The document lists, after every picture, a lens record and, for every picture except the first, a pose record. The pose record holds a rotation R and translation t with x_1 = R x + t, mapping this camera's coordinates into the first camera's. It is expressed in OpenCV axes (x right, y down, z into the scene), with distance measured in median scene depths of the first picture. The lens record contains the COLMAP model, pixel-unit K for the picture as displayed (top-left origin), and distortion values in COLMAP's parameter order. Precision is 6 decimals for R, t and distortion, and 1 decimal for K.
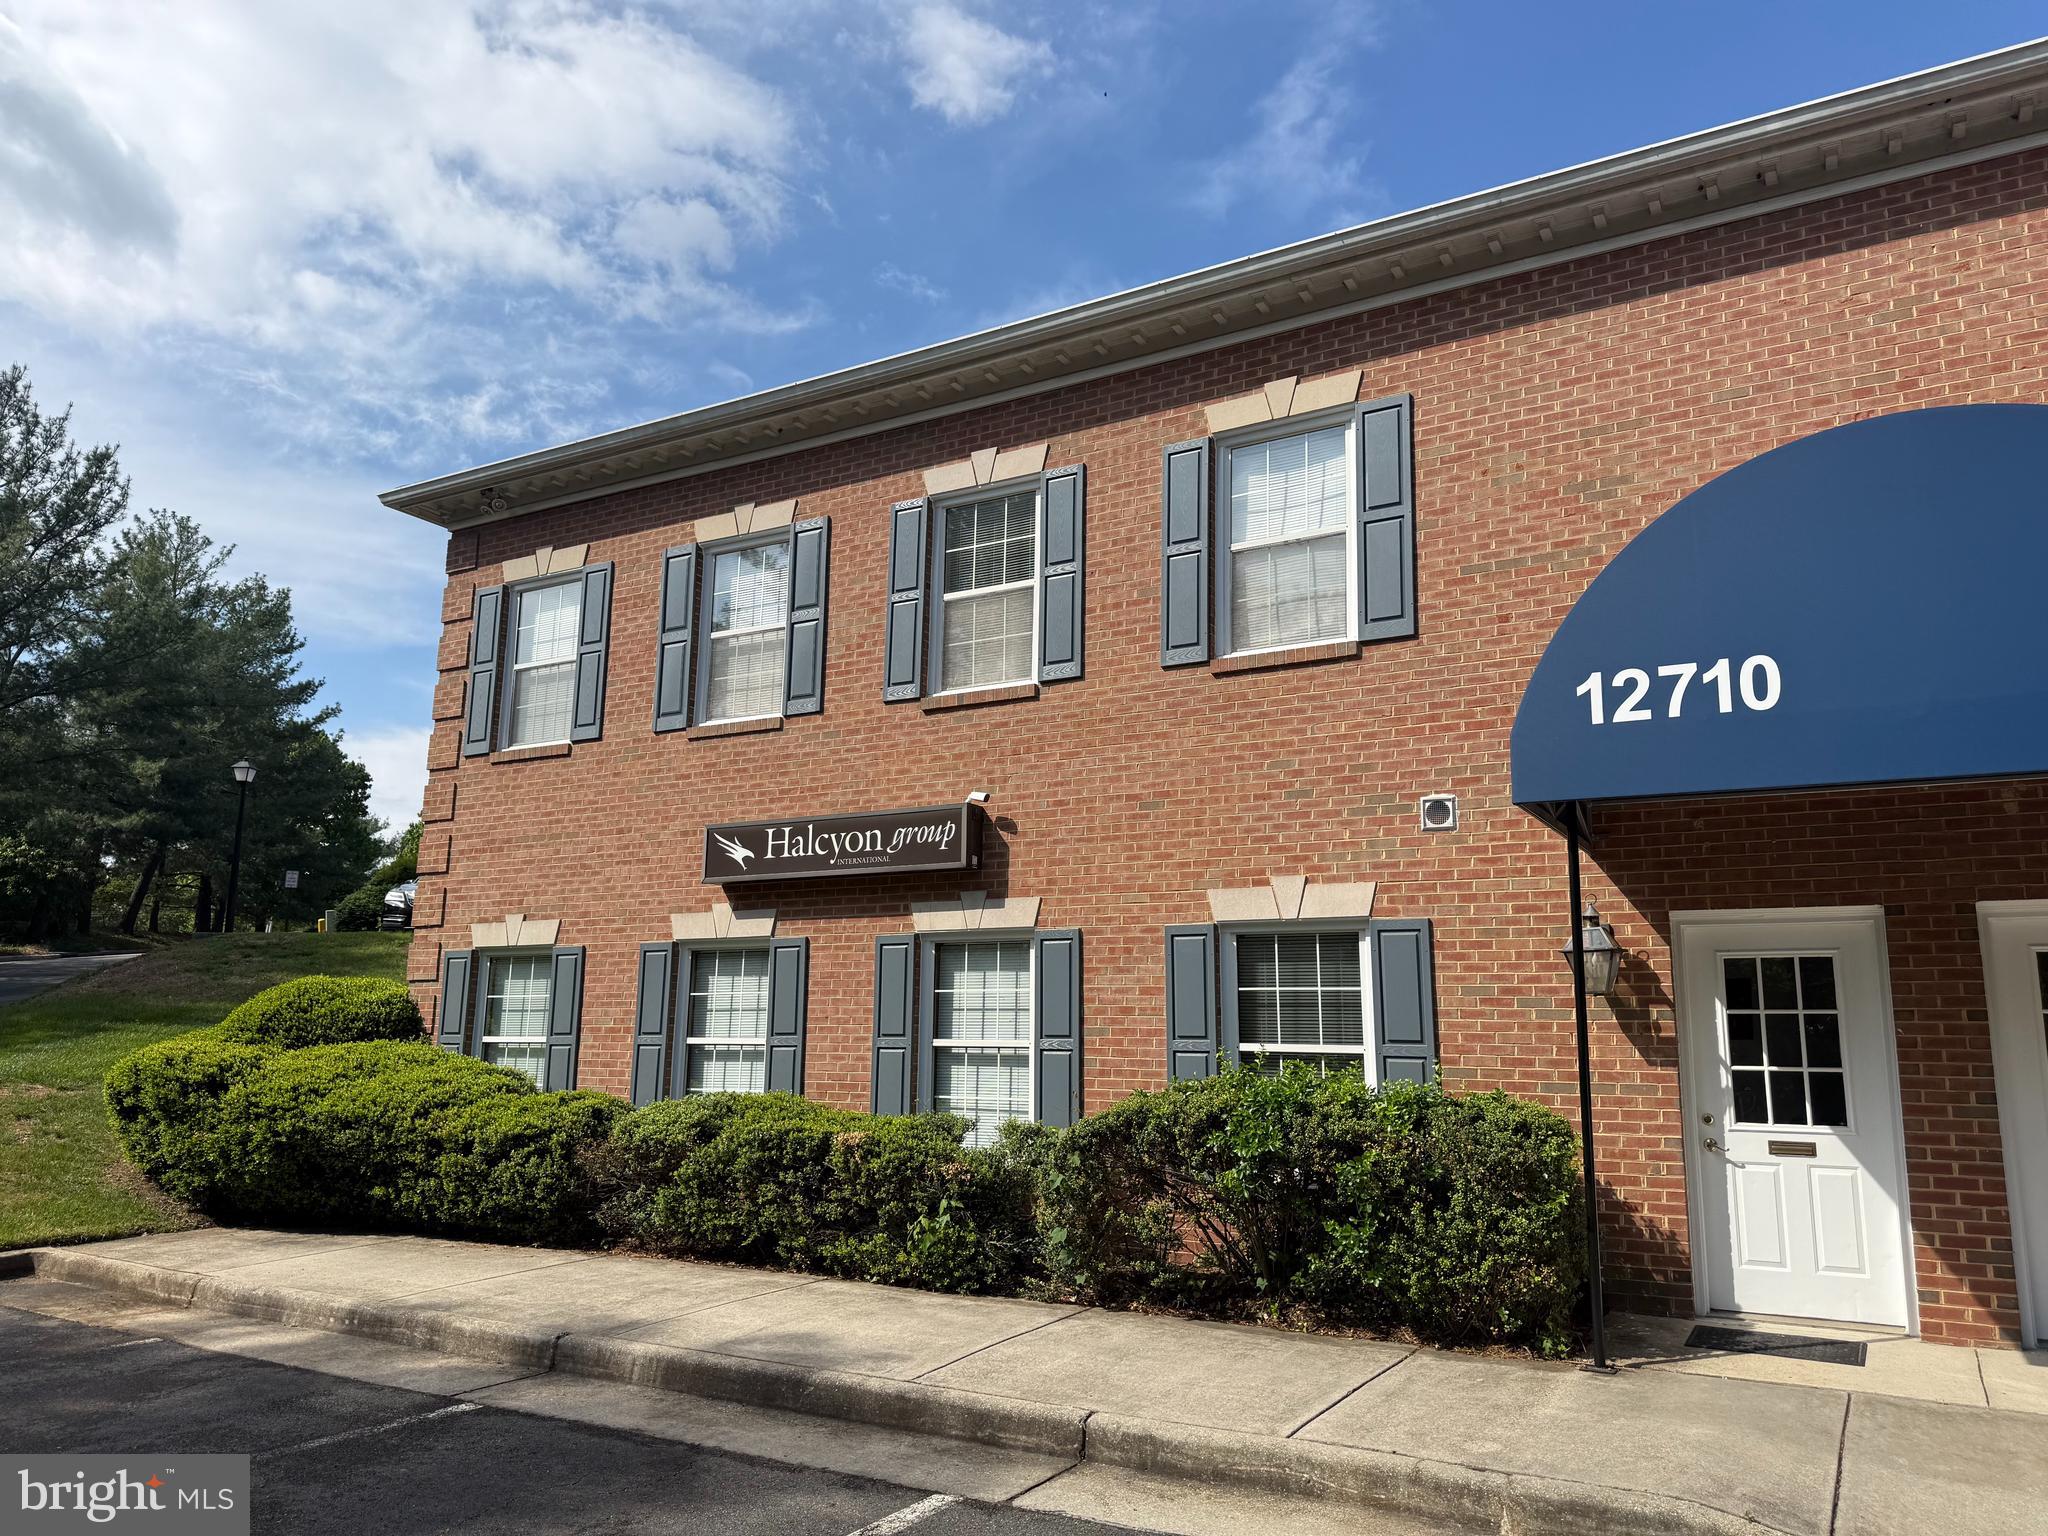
lens RADIAL K [[1429.7, 0, 1024.0], [0, 1429.7, 768.0], [0, 0, 1]] dist [0.081957, -0.100899]
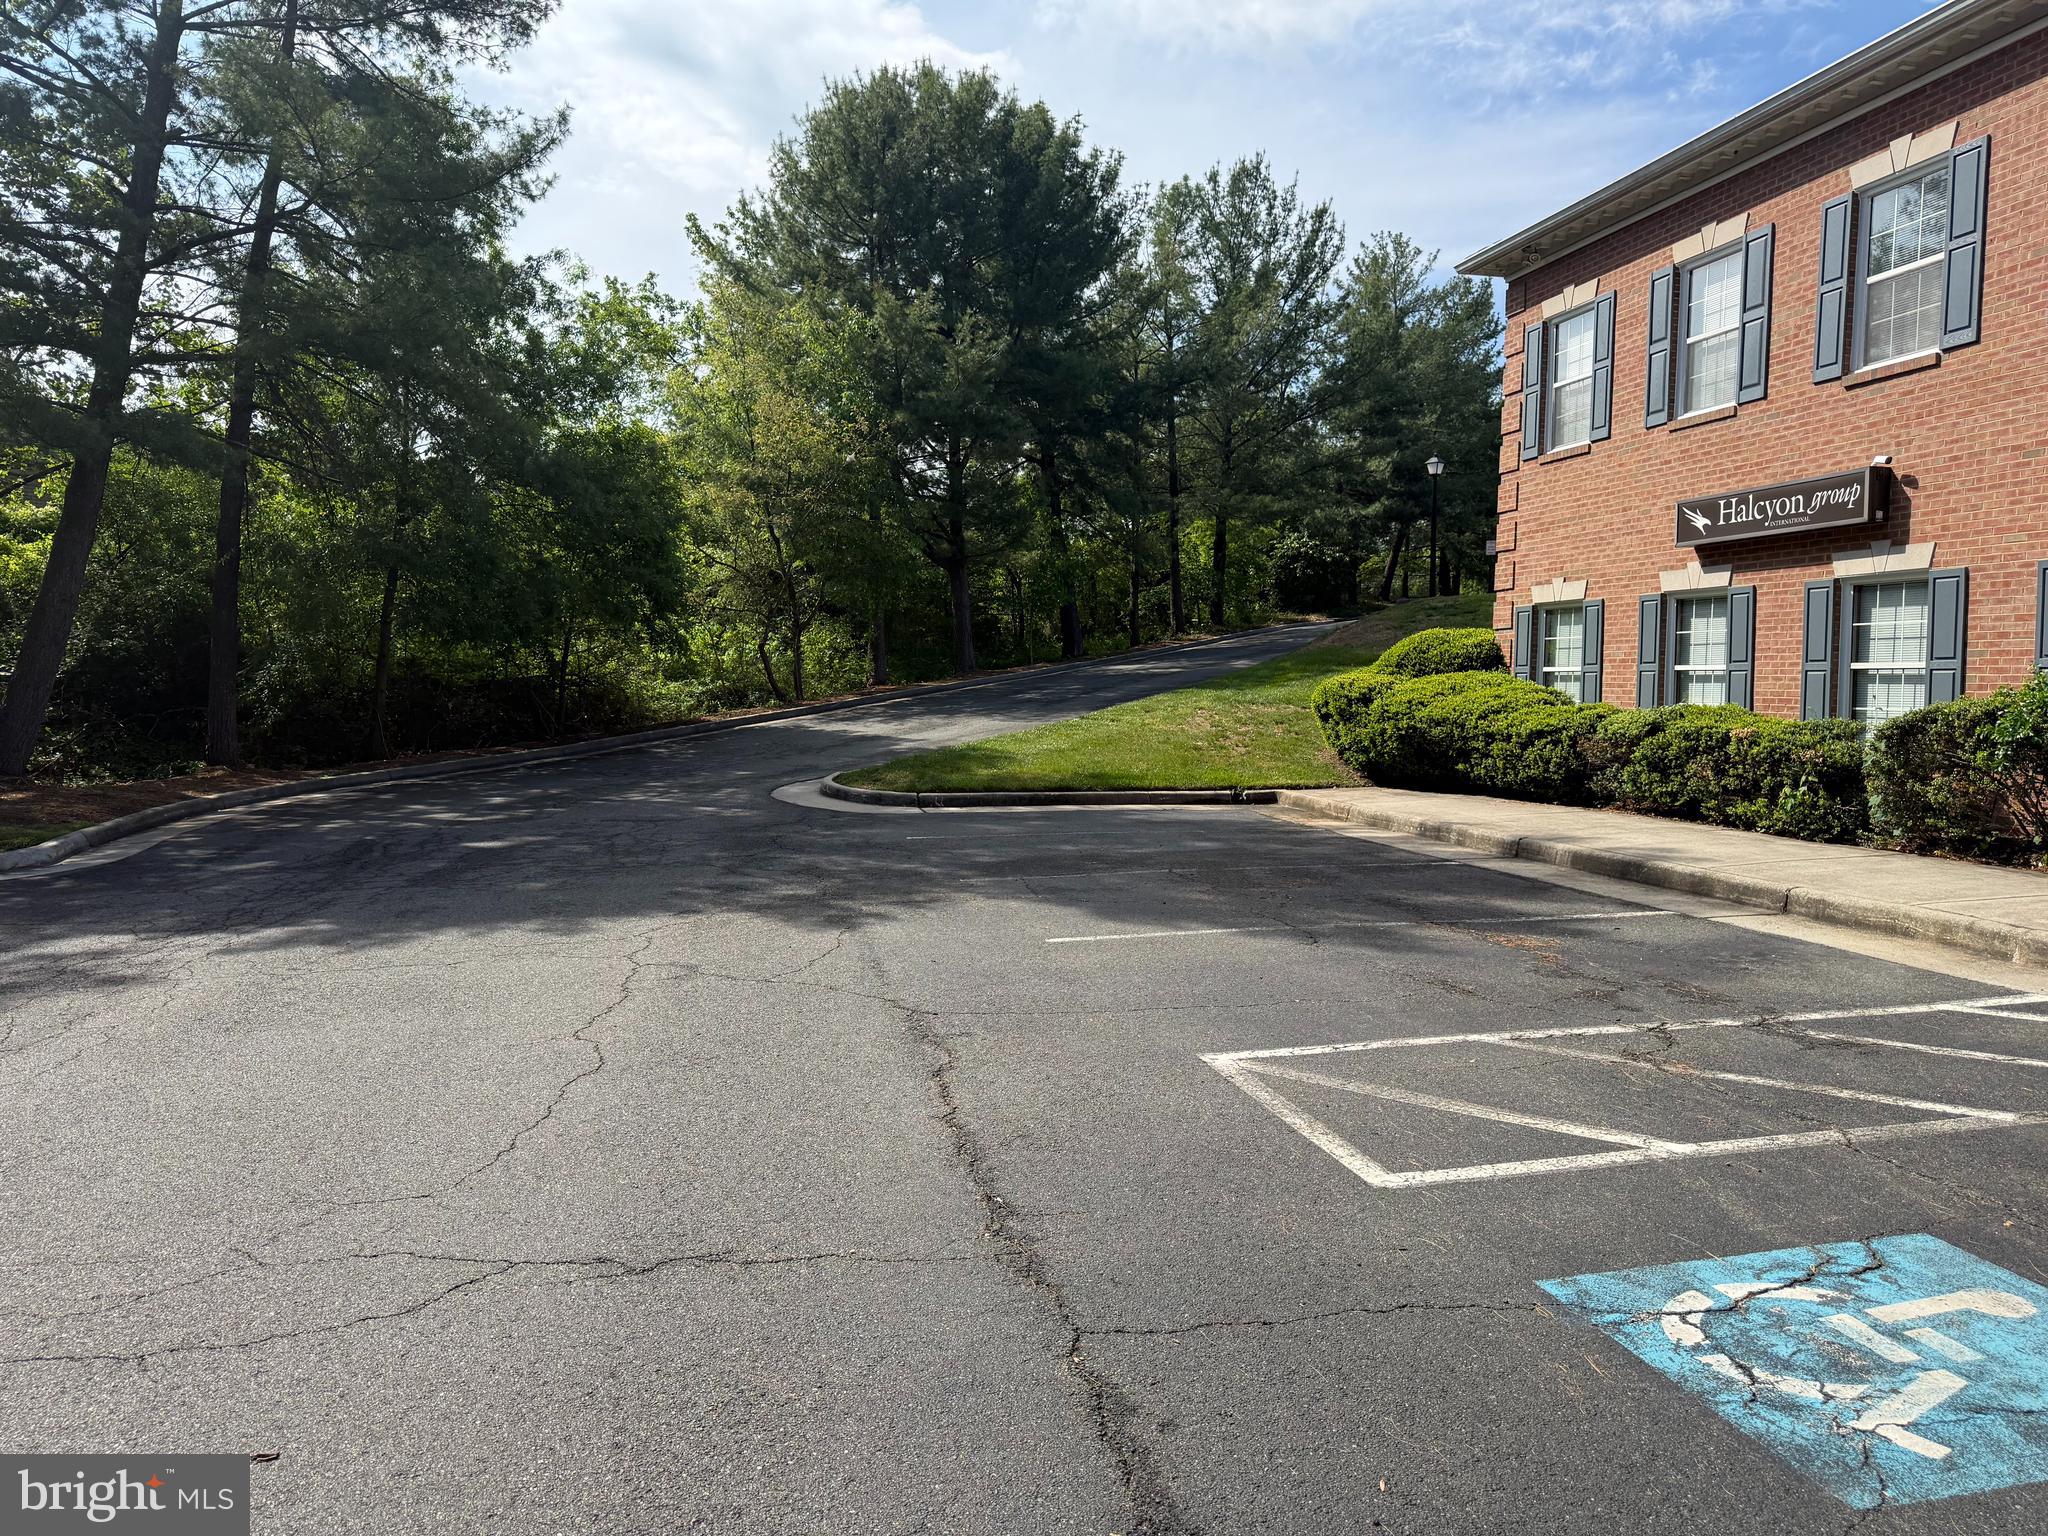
lens RADIAL K [[1443.1, 0, 1024.0], [0, 1443.1, 768.0], [0, 0, 1]] dist [0.005605, -0.006031]
pose [[0.688020, 0.035802, -0.724808, 0.337668], [0.137295, 0.974323, 0.178453, -0.040199], [0.712586, -0.222292, 0.665438, -0.337291]]
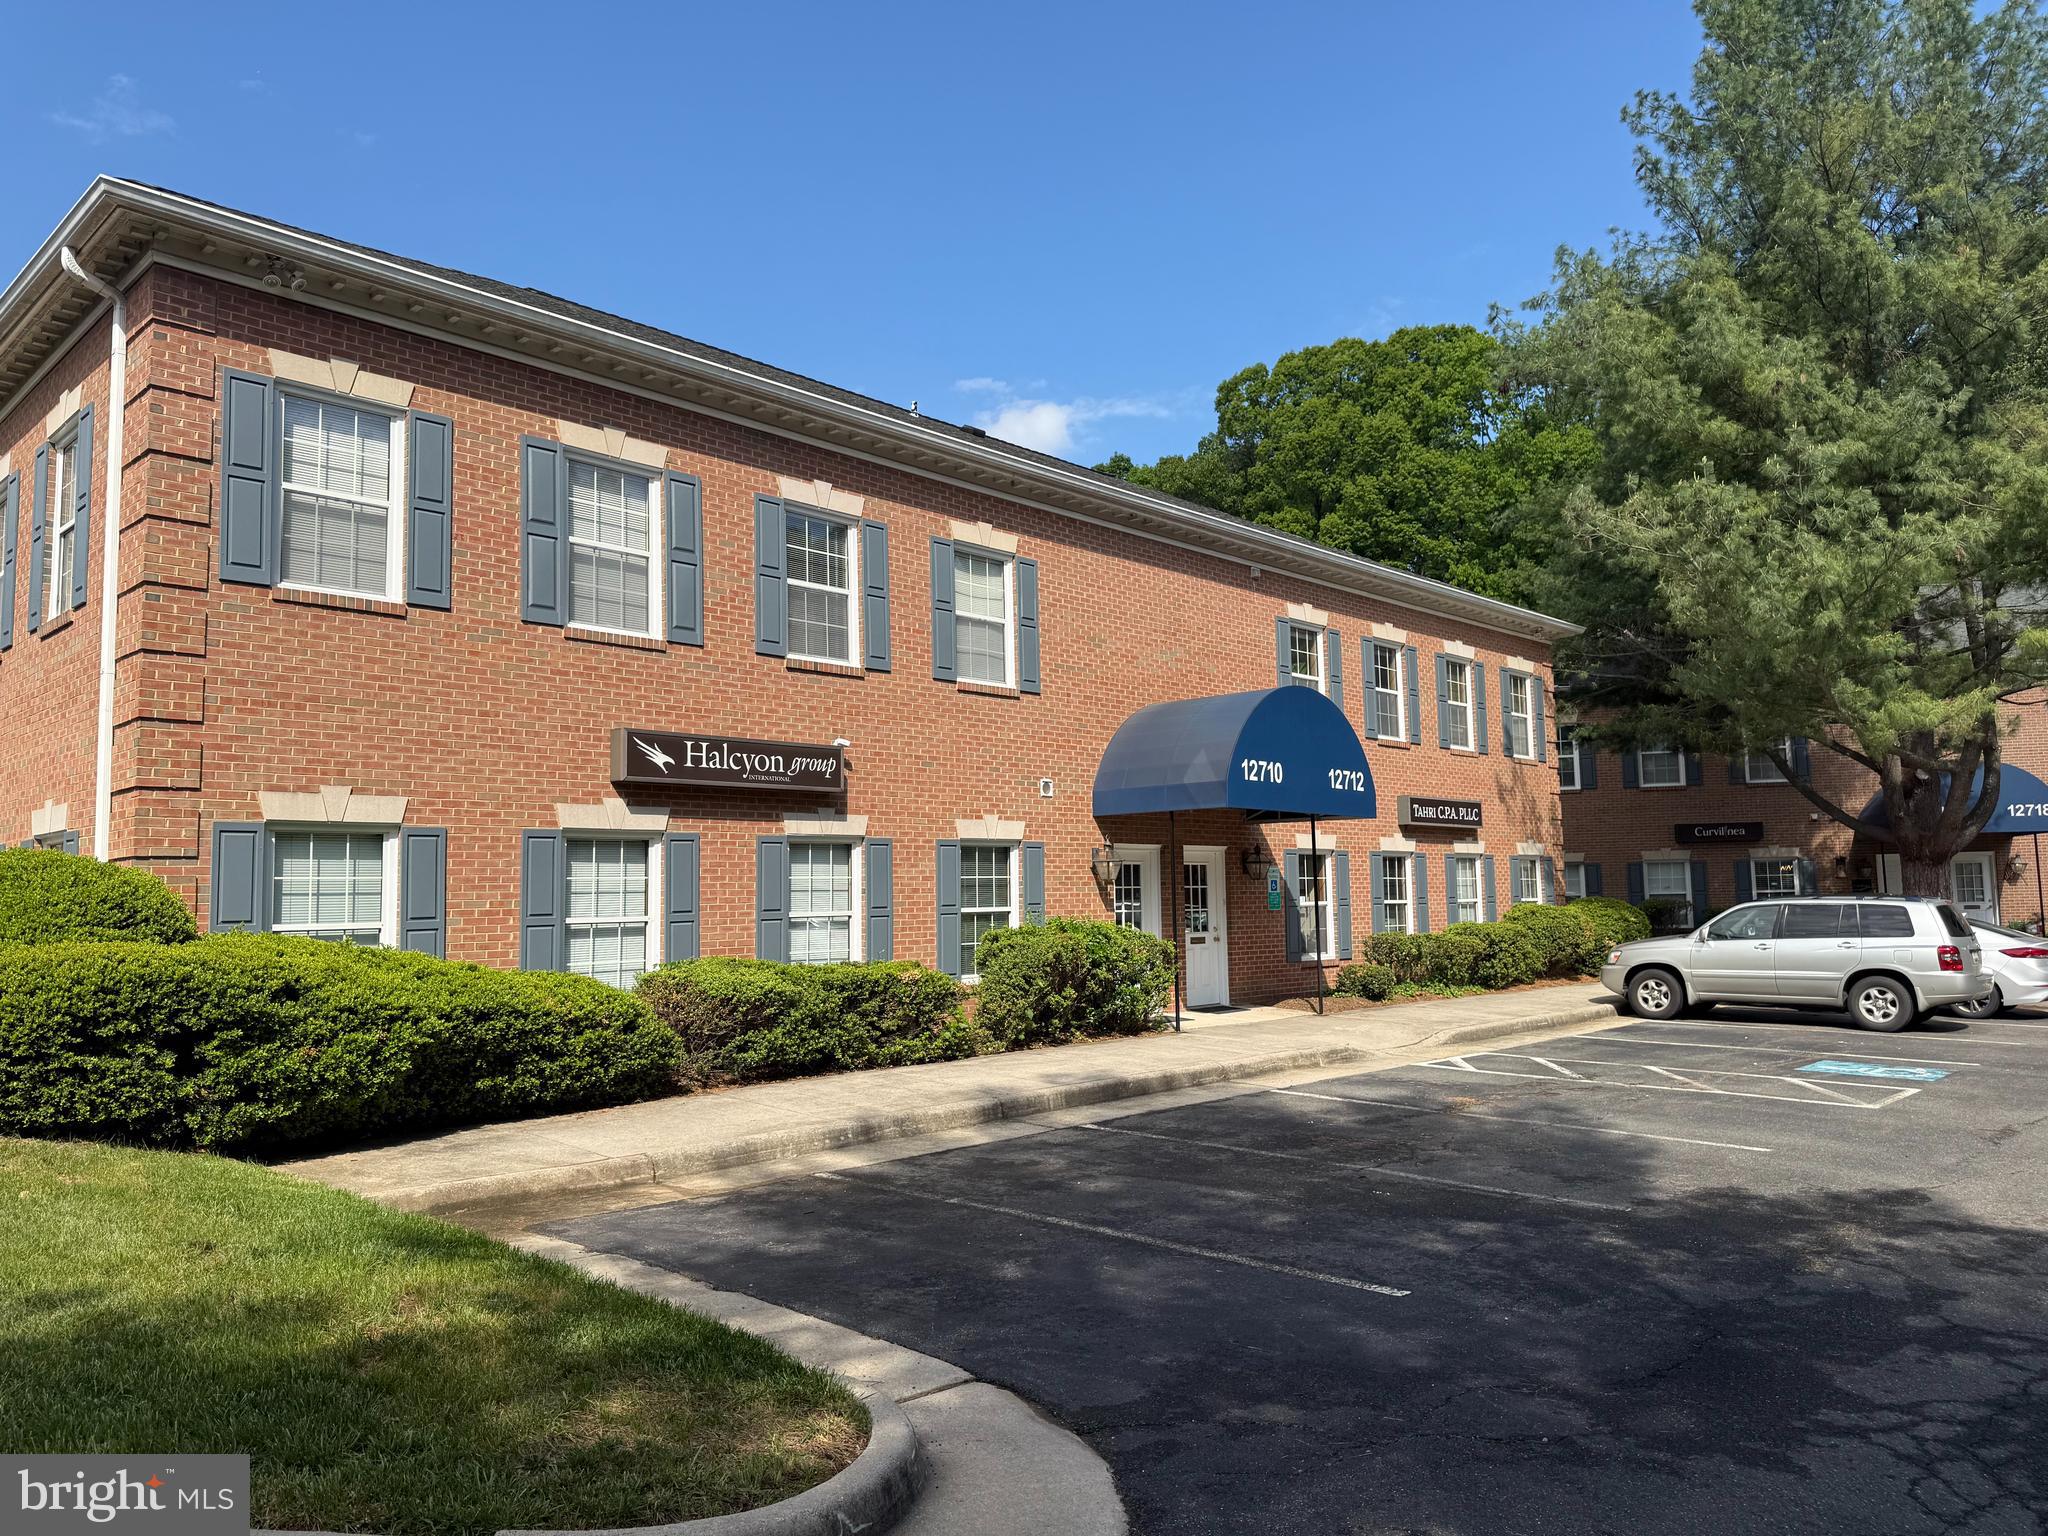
lens RADIAL K [[1443.1, 0, 1024.0], [0, 1443.1, 768.0], [0, 0, 1]] dist [0.005605, -0.006031]
pose [[0.218833, 0.070180, 0.973235, -1.317599], [-0.164132, 0.985846, -0.034184, 0.061410], [-0.961859, -0.152259, 0.227254, 0.475191]]
